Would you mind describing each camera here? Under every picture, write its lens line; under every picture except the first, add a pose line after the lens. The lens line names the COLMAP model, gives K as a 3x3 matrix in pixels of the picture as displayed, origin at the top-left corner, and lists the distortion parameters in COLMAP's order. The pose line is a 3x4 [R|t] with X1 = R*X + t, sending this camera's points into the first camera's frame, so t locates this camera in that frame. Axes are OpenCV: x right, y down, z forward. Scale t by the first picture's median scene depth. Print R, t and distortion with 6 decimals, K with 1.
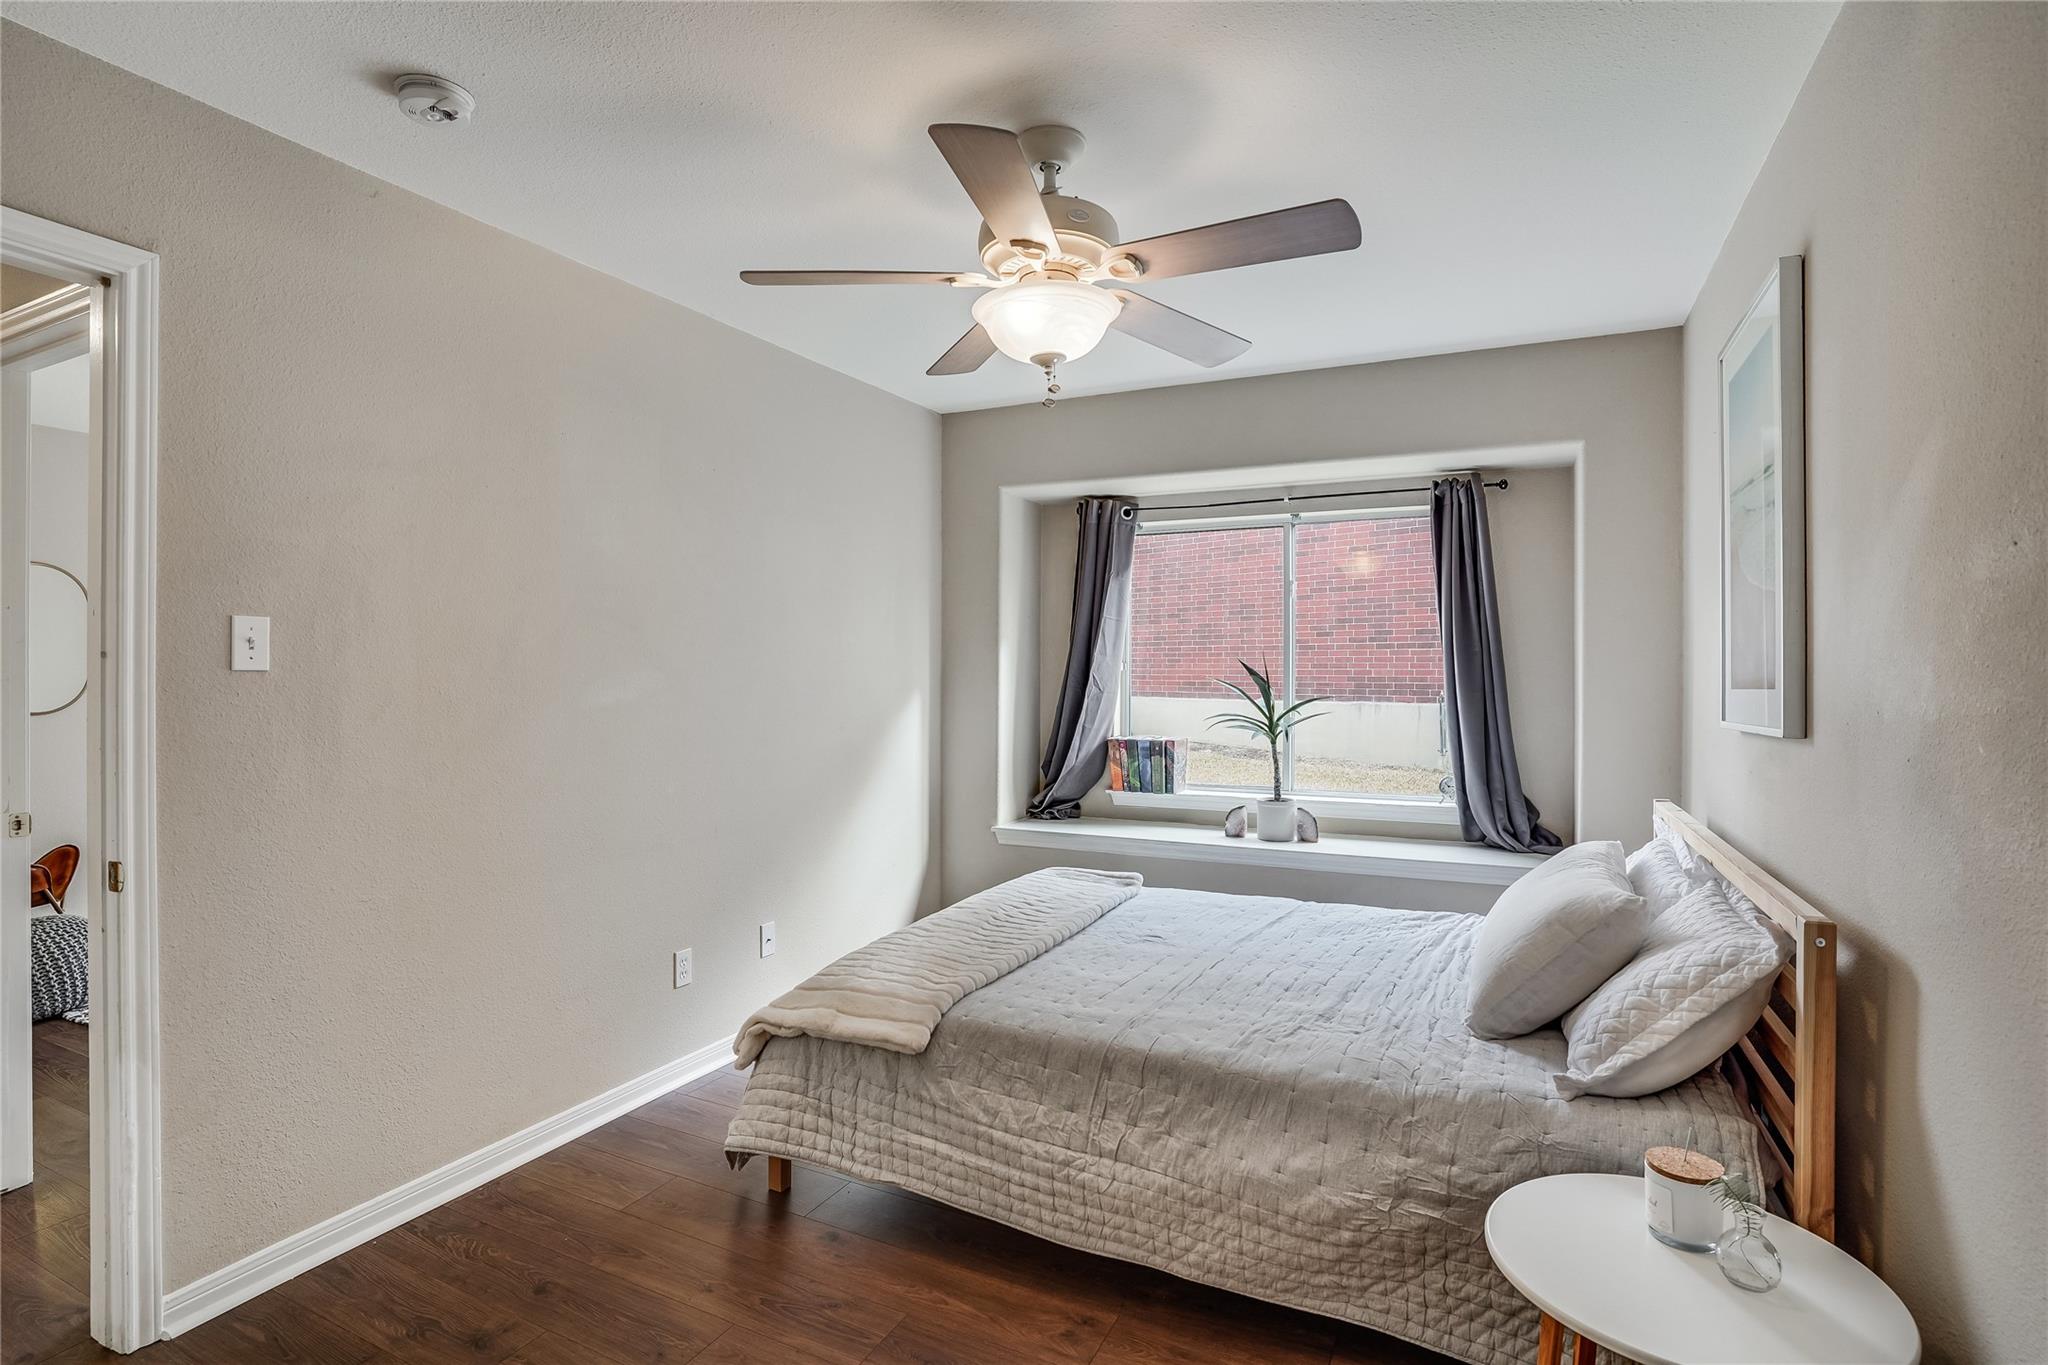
lens RADIAL K [[1016.1, 0, 1020.6], [0, 1016.1, 674.2], [0, 0, 1]] dist [-0.032905, 0.007436]
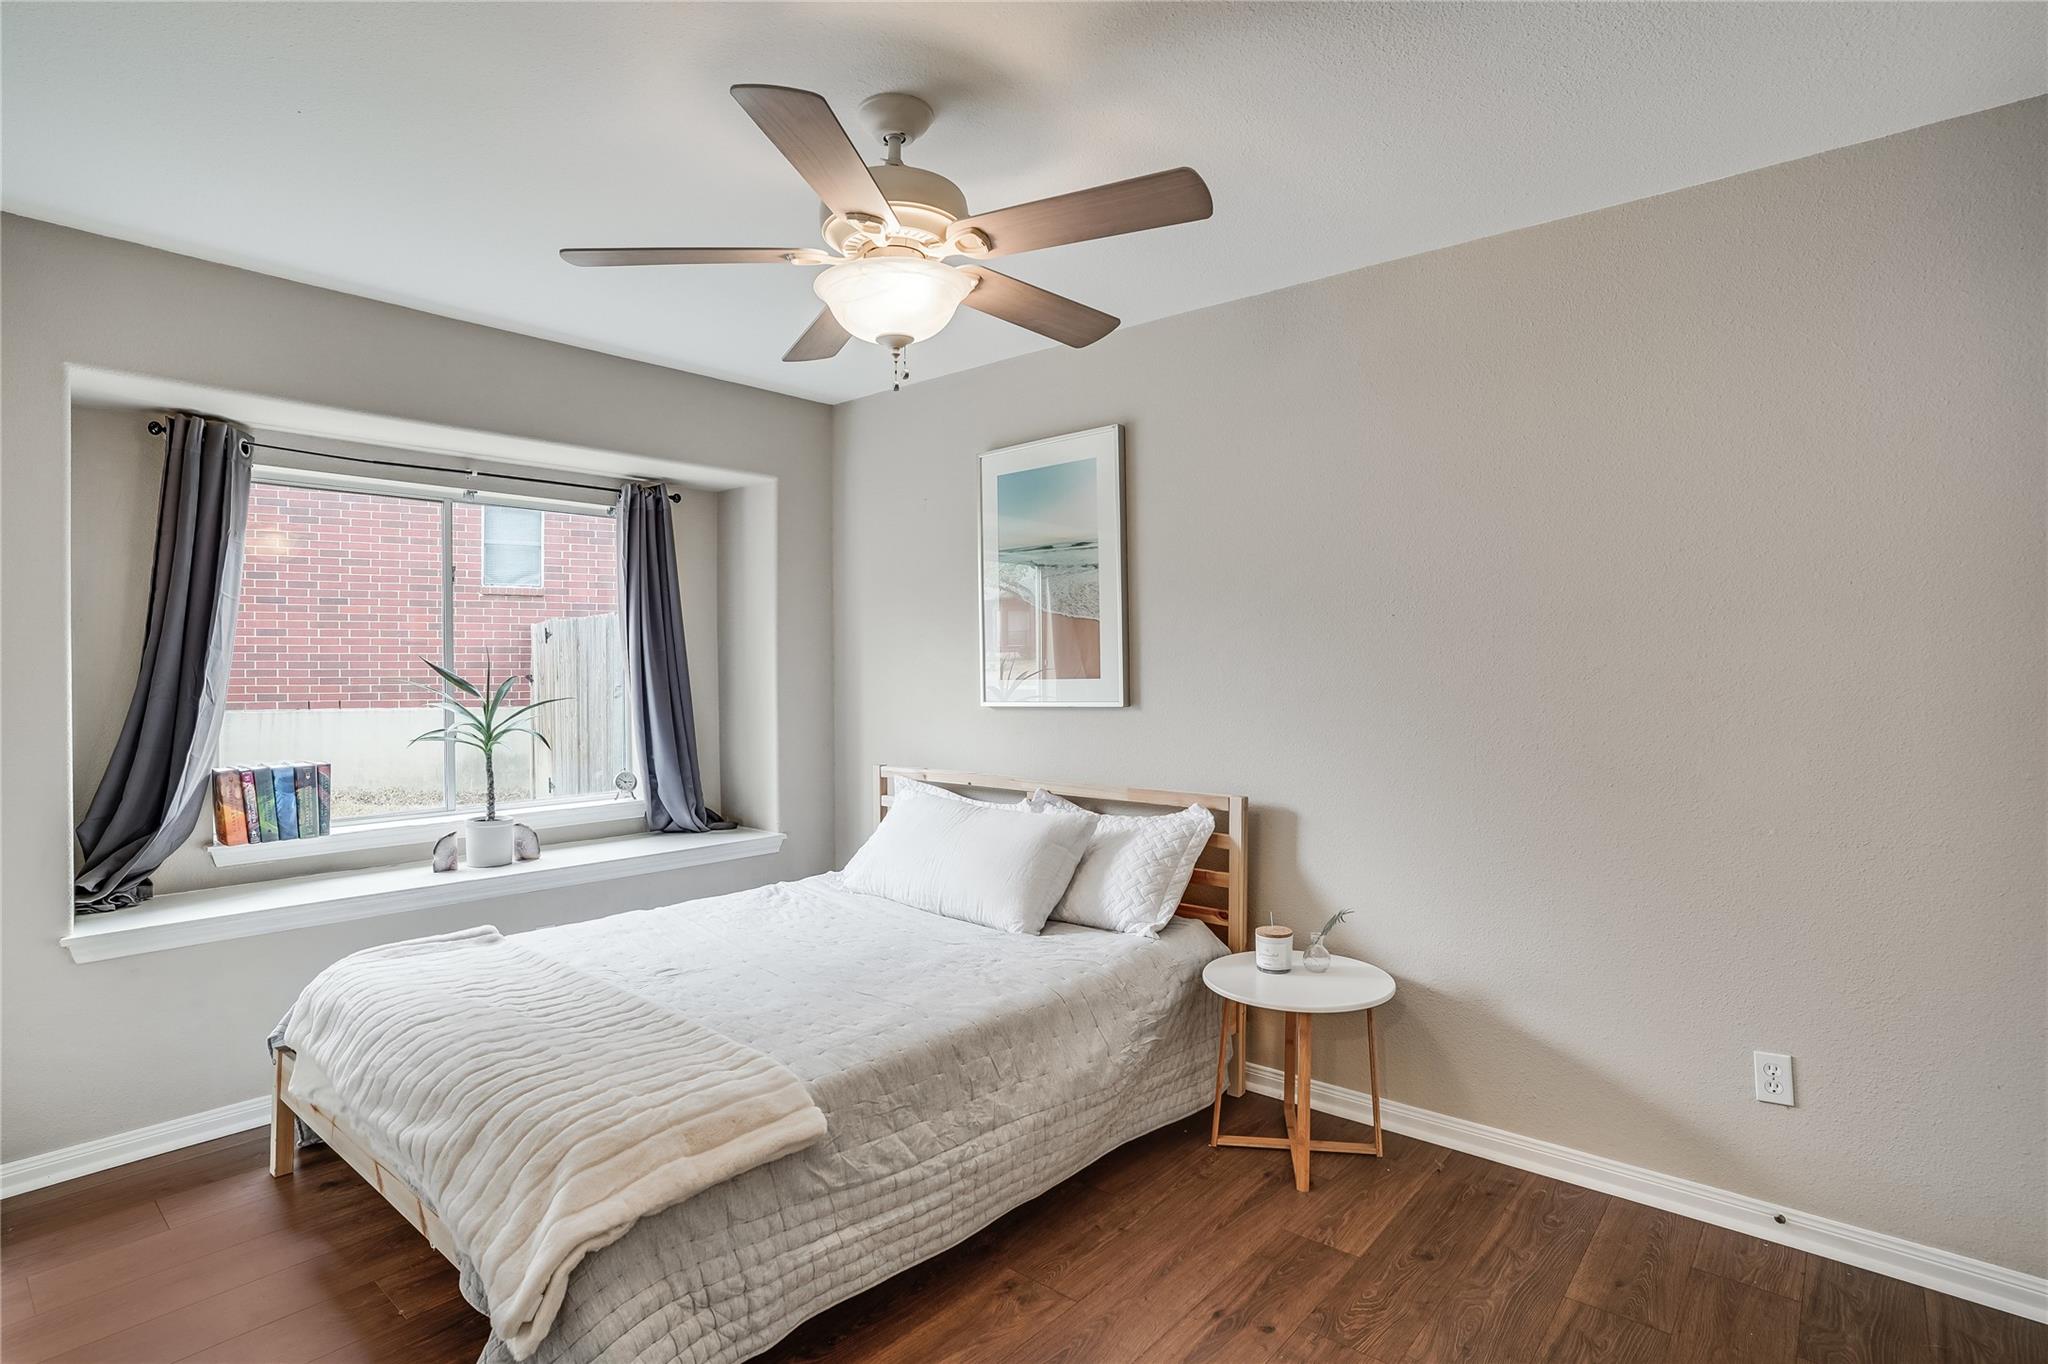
lens RADIAL K [[1016.1, 0, 984.0], [0, 1016.1, 667.7], [0, 0, 1]] dist [-0.032905, 0.007436]
pose [[0.272661, -0.000402, 0.962110, -0.495873], [0.006108, 0.999980, -0.001313, -0.002511], [-0.962091, 0.006234, 0.272658, 0.378917]]
